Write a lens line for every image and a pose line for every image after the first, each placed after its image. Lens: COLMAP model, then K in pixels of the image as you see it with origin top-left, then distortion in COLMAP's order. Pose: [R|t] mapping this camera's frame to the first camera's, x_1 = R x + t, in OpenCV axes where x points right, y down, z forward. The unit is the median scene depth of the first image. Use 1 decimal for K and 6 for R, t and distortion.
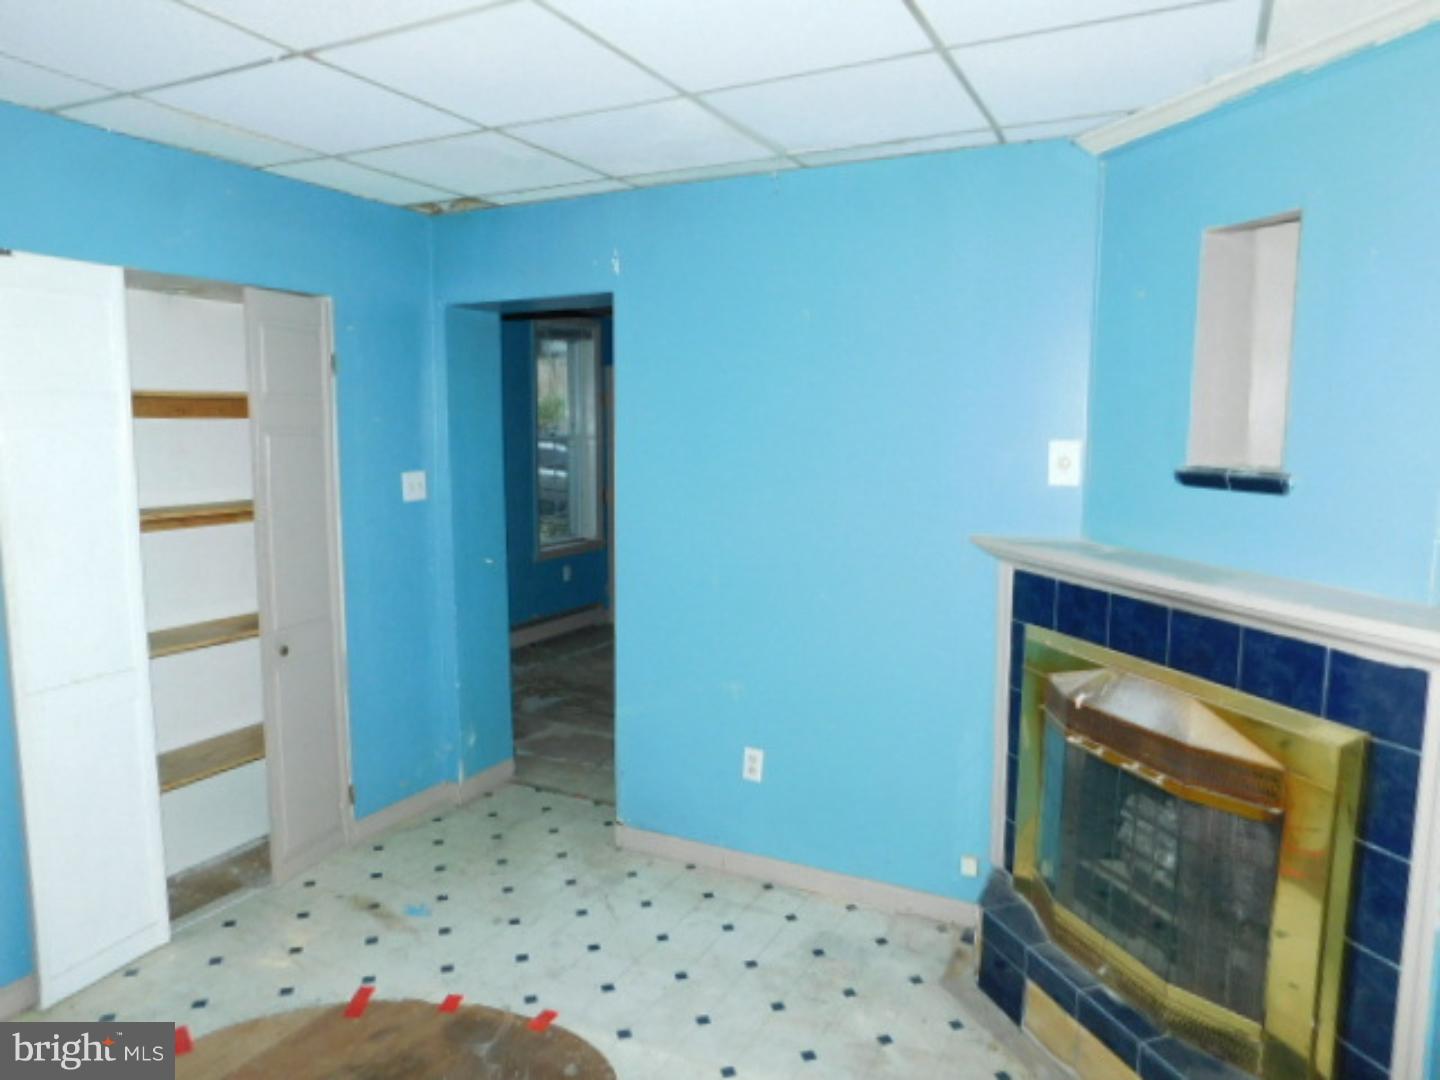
lens RADIAL K [[966.5, 0, 719.2], [0, 966.5, 542.3], [0, 0, 1]] dist [0.000597, 0.001112]
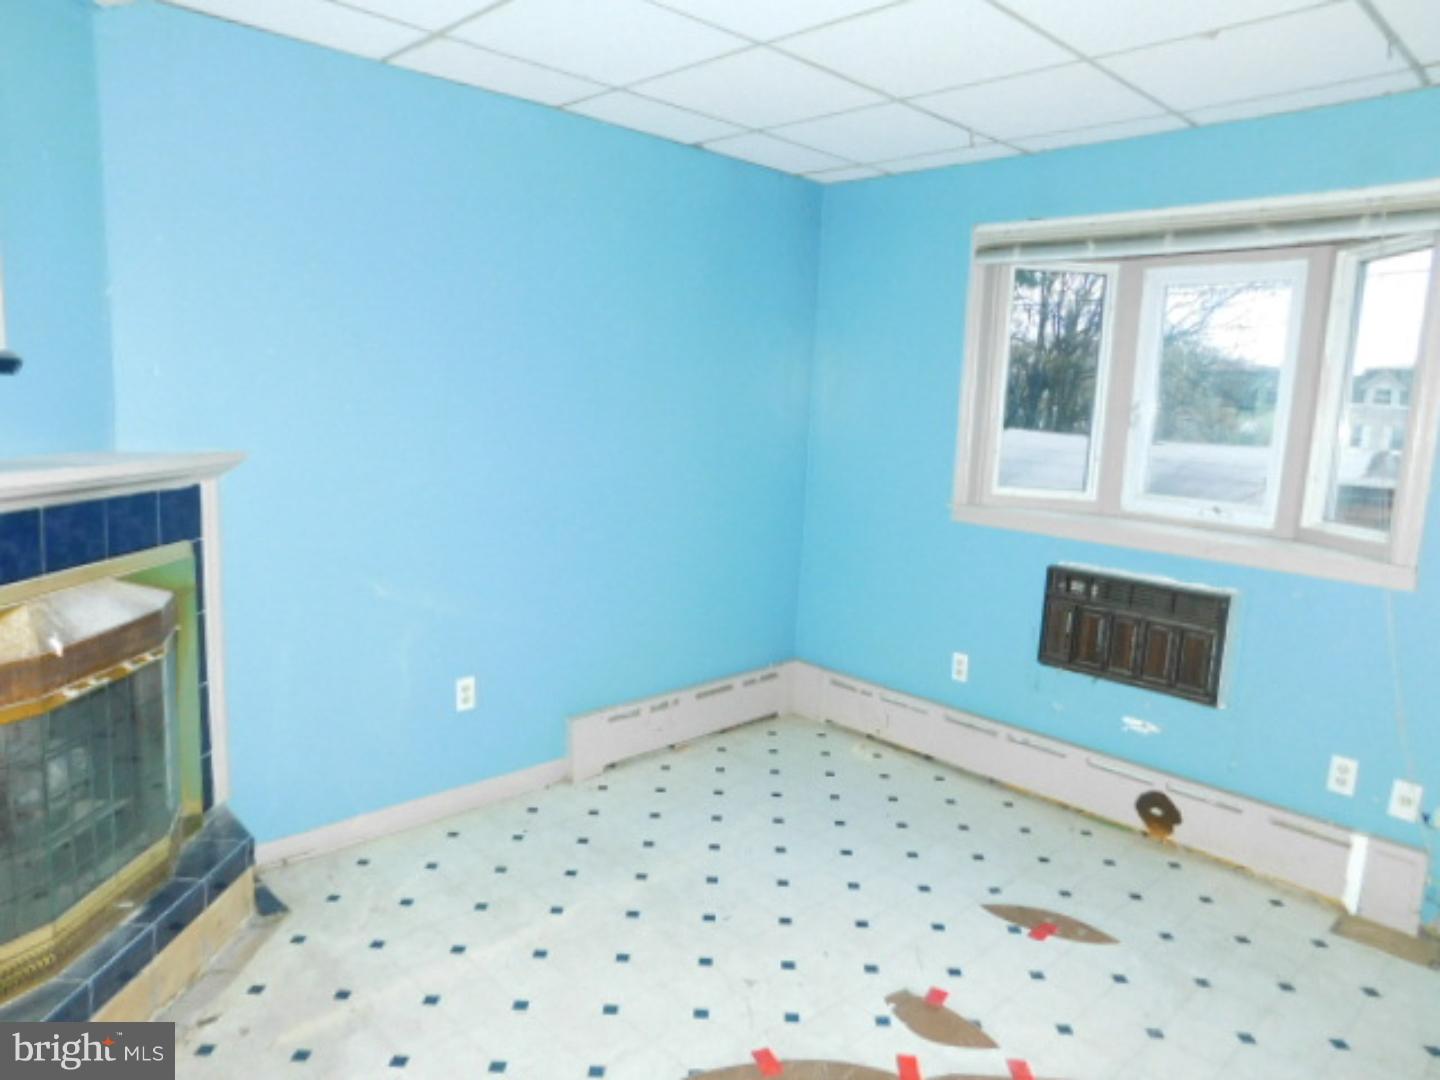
lens RADIAL K [[966.5, 0, 722.5], [0, 966.5, 537.0], [0, 0, 1]] dist [0.000597, 0.001112]
pose [[-0.937342, -0.104659, 0.332319, -0.414870], [-0.015776, 0.965587, 0.259601, -0.145916], [-0.348052, 0.238092, -0.906737, 1.591625]]
